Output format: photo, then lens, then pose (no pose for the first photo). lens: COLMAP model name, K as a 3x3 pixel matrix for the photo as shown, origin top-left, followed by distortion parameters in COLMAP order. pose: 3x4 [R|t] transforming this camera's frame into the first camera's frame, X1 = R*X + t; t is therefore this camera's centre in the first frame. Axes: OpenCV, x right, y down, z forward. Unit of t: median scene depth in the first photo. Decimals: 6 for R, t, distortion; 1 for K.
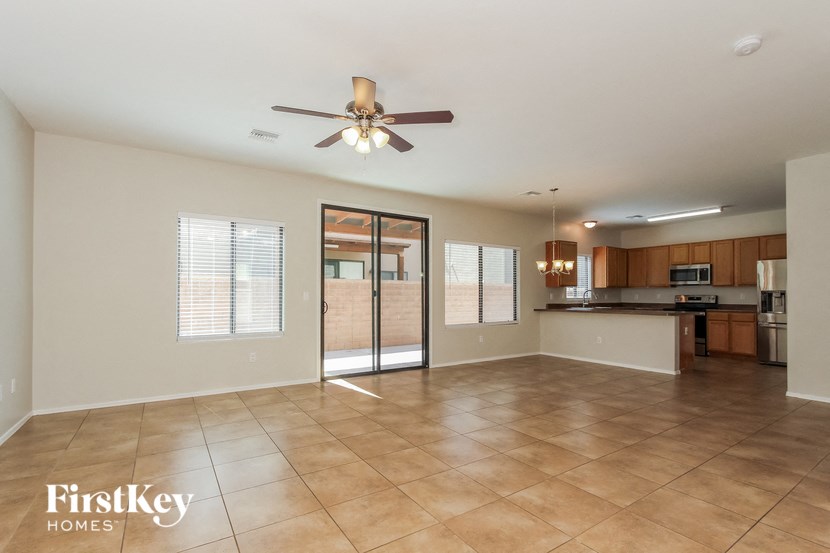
lens RADIAL K [[389.9, 0, 414.5], [0, 389.9, 294.0], [0, 0, 1]] dist [-0.002188, -0.000172]
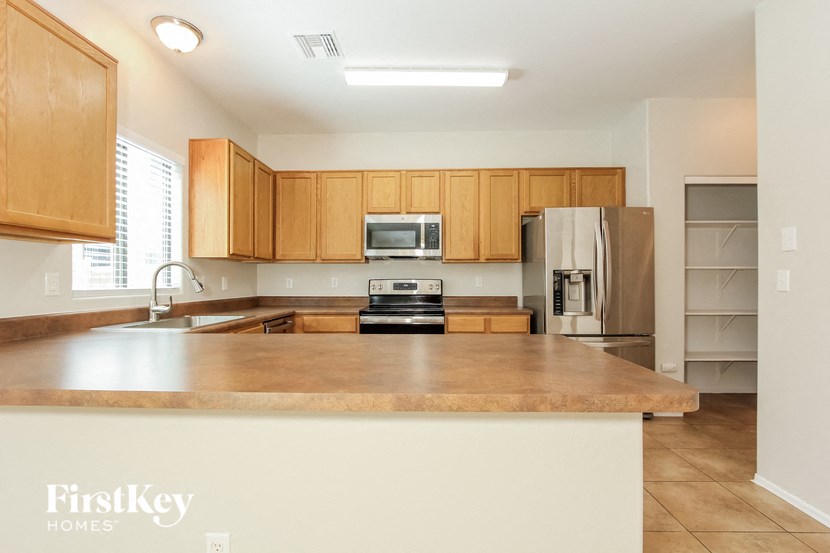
lens RADIAL K [[388.1, 0, 414.7], [0, 388.1, 280.8], [0, 0, 1]] dist [-0.002365, -0.000752]
pose [[0.572369, 0.001670, 0.819994, 0.338122], [-0.002661, 0.999996, -0.000180, 0.004719], [-0.819992, -0.002079, 0.572372, 0.741246]]
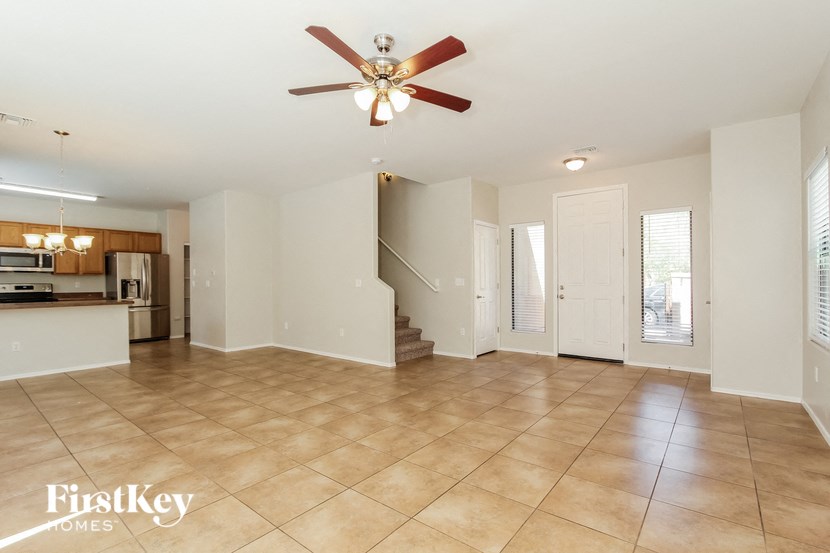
lens RADIAL K [[388.1, 0, 414.7], [0, 388.1, 280.8], [0, 0, 1]] dist [-0.002365, -0.000752]
pose [[-0.315017, 0.003512, 0.949079, -0.379726], [0.002827, 0.999992, -0.002762, 0.001139], [-0.949082, 0.001813, -0.315025, 0.469338]]
